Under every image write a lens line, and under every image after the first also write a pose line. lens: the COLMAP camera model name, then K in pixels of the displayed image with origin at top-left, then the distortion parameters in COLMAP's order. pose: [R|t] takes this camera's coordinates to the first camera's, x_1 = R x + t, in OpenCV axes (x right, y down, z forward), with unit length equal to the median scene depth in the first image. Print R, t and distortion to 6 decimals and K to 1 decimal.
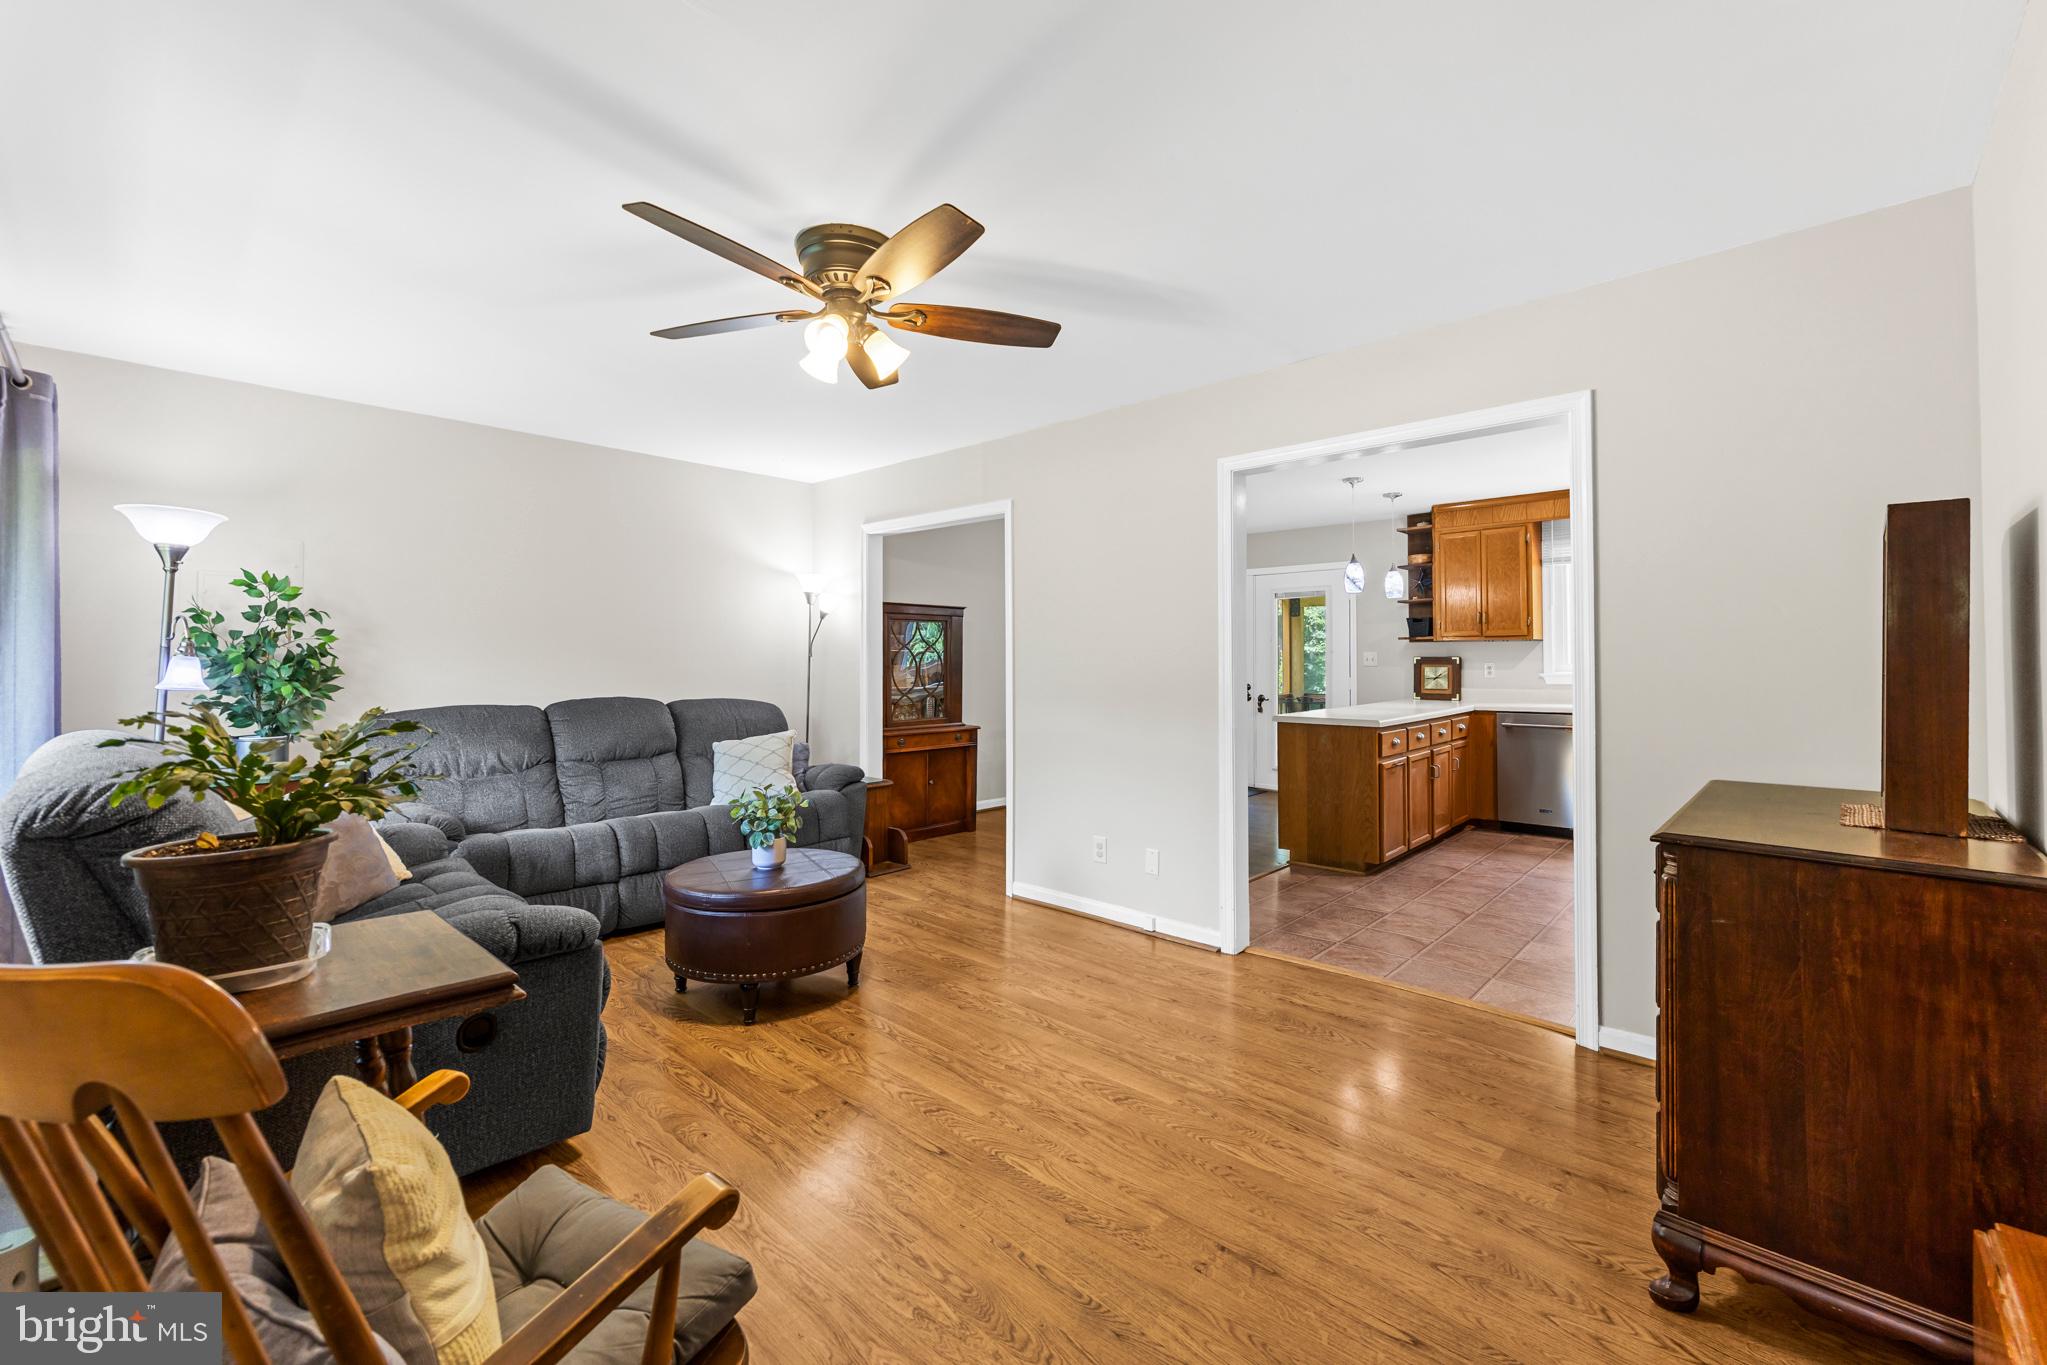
lens RADIAL K [[820.9, 0, 1027.0], [0, 820.9, 663.0], [0, 0, 1]] dist [-0.003427, 0.001828]
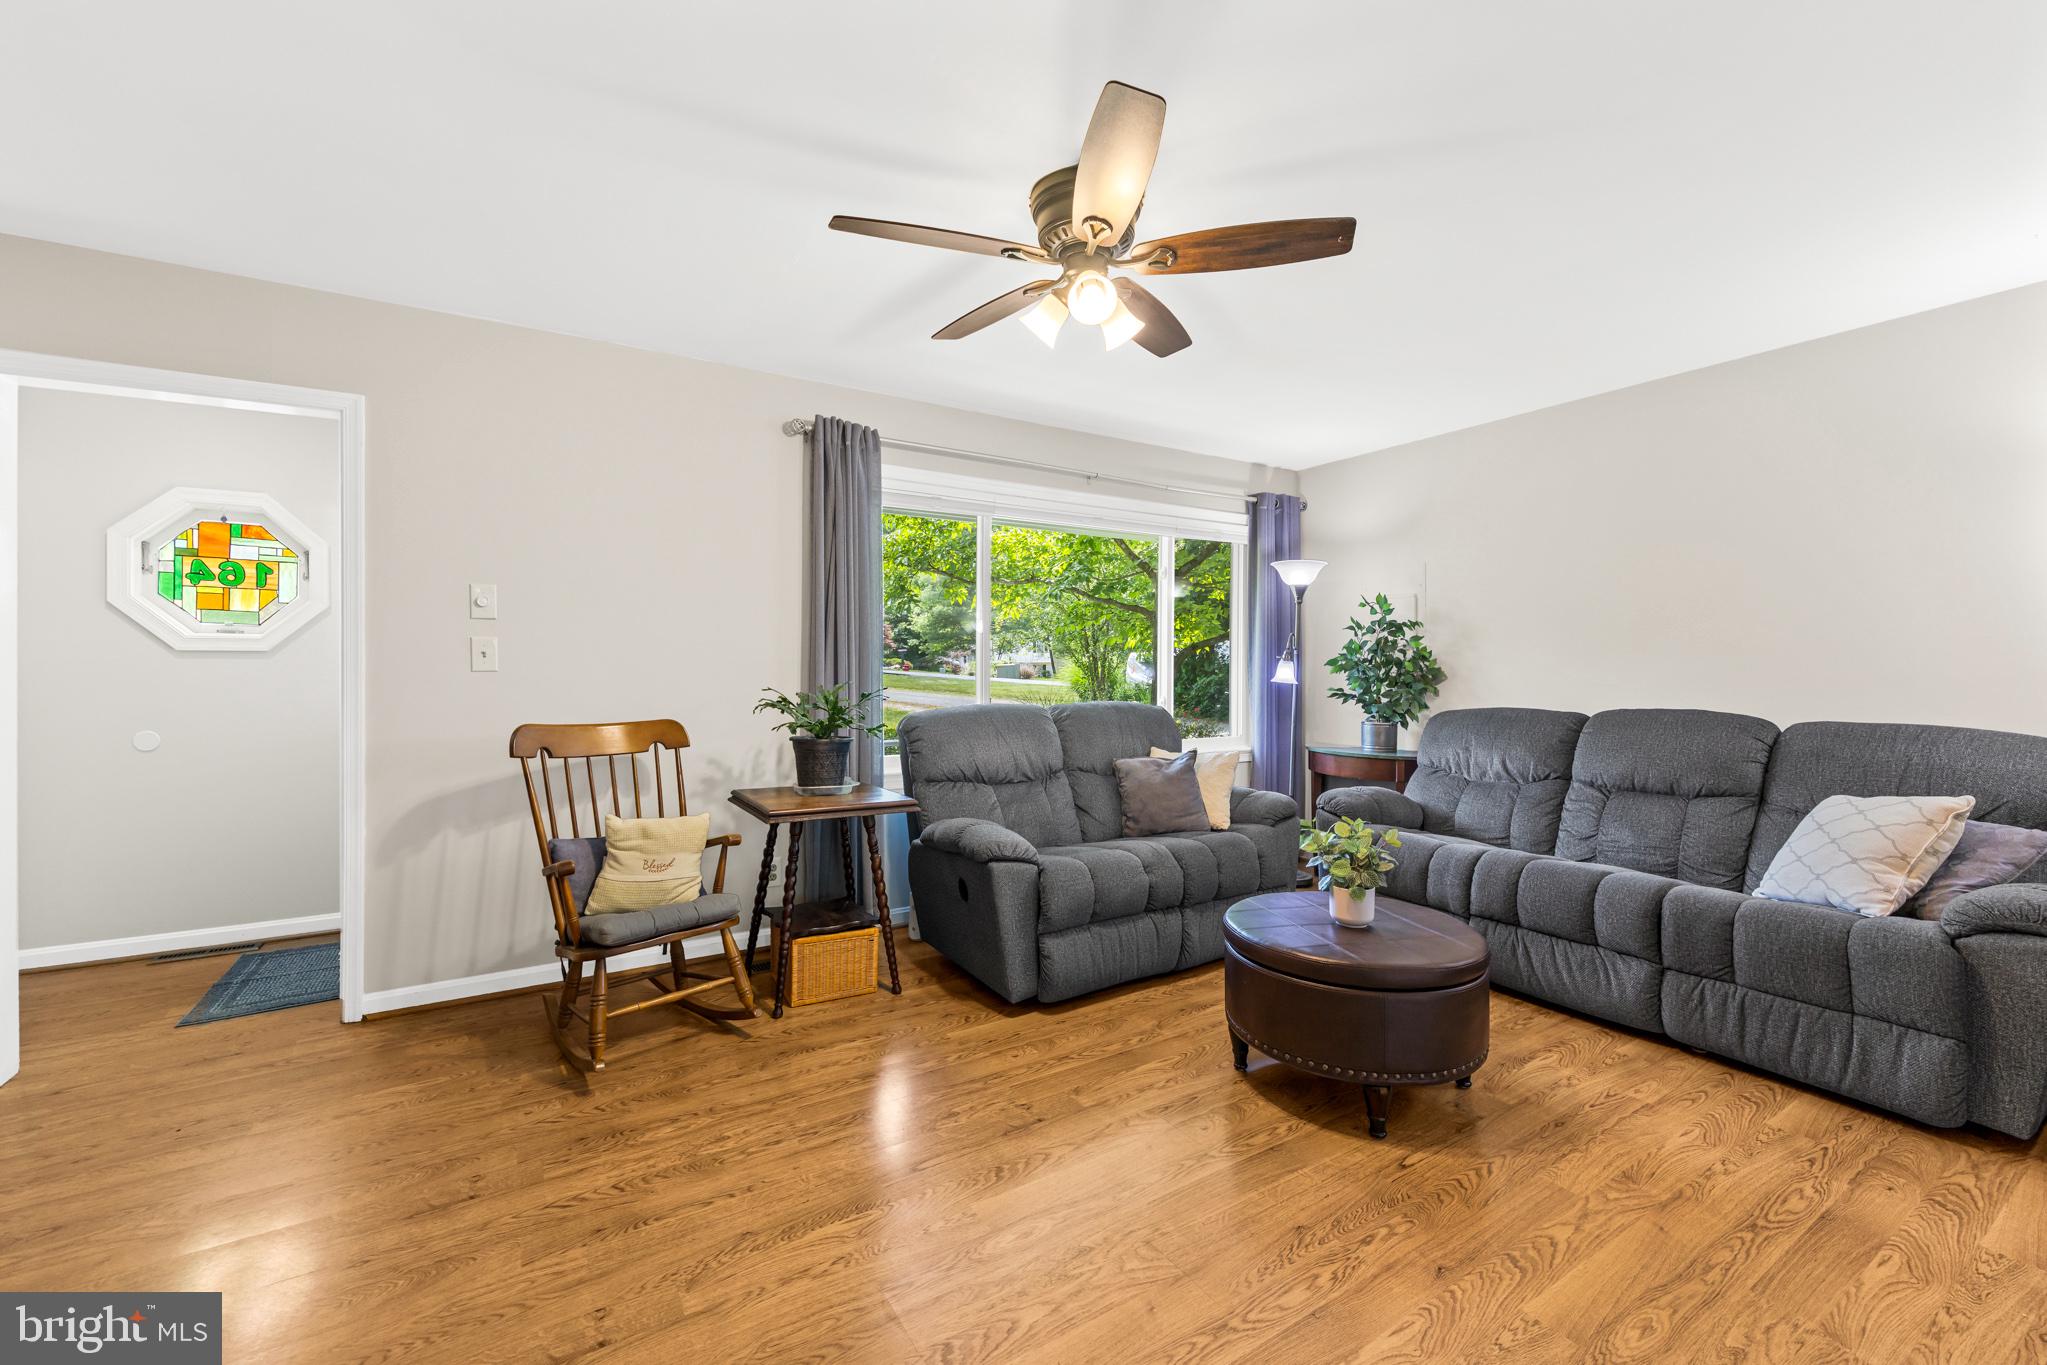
lens RADIAL K [[820.9, 0, 1023.9], [0, 820.9, 674.5], [0, 0, 1]] dist [-0.003427, 0.001828]
pose [[-0.256332, 0.004379, -0.966579, 0.639878], [0.002872, 0.999989, 0.003768, 0.011033], [0.966584, -0.001810, -0.256342, 1.111655]]
